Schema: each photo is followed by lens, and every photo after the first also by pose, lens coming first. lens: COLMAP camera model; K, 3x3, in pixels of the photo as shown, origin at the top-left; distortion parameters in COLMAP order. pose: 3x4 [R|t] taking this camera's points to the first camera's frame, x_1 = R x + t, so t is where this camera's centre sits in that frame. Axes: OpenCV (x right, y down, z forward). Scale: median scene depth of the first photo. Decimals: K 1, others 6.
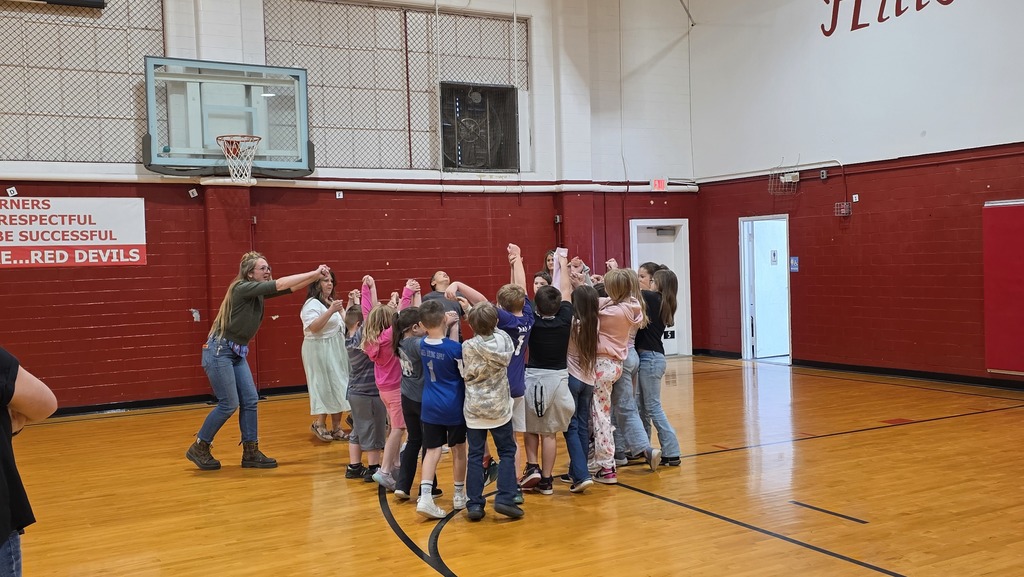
lens RADIAL K [[995.1, 0, 515.7], [0, 995.1, 292.0], [0, 0, 1]] dist [0.056854, 0.000000]
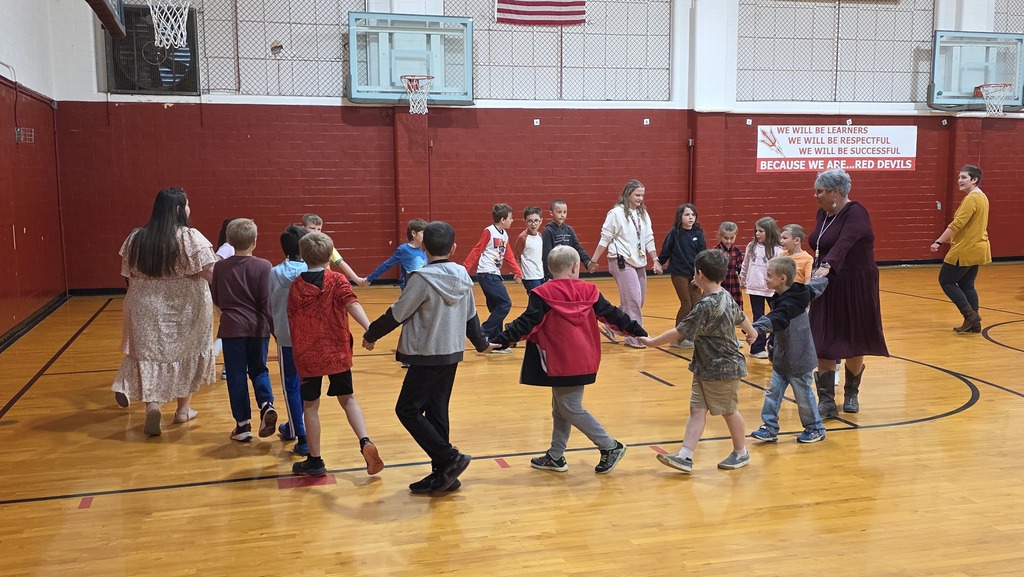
lens RADIAL K [[995.1, 0, 512.5], [0, 995.1, 291.4], [0, 0, 1]] dist [0.056854, 0.000000]
pose [[0.975666, 0.037818, -0.215974, -0.617714], [-0.023635, 0.997413, 0.067882, 0.064763], [0.217982, -0.061126, 0.974037, -0.606801]]
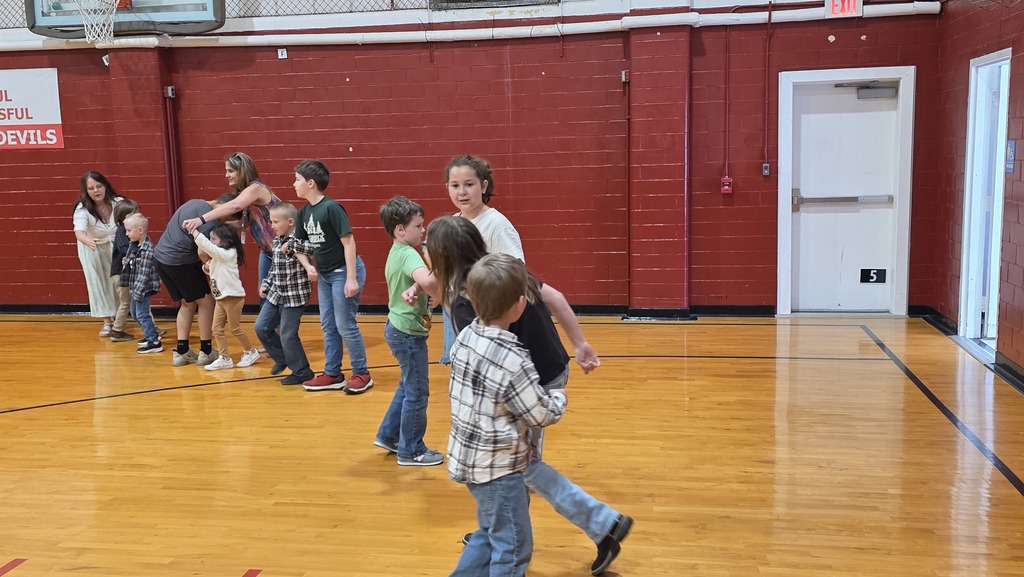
lens RADIAL K [[995.1, 0, 518.2], [0, 995.1, 292.4], [0, 0, 1]] dist [0.056854, 0.000000]
pose [[0.773660, 0.105268, -0.624795, 0.470350], [-0.016382, 0.989095, 0.146362, -0.037143], [0.633390, -0.102999, 0.766948, 0.569174]]
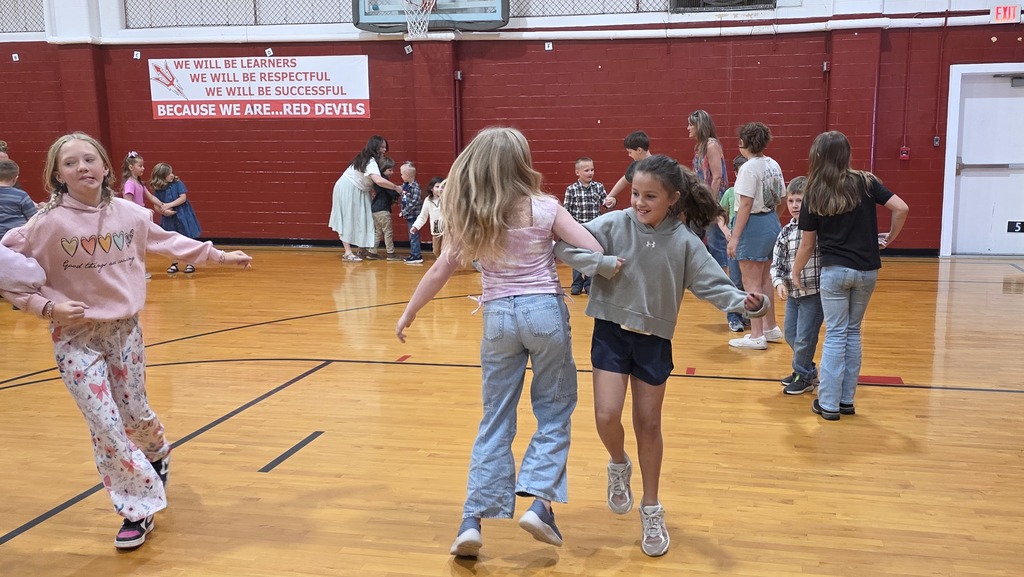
lens RADIAL K [[995.1, 0, 548.4], [0, 995.1, 290.3], [0, 0, 1]] dist [0.056854, 0.000000]
pose [[0.746877, 0.134112, -0.651297, 0.504002], [-0.032820, 0.985692, 0.165333, -0.027987], [0.664151, -0.102108, 0.740592, 0.301227]]
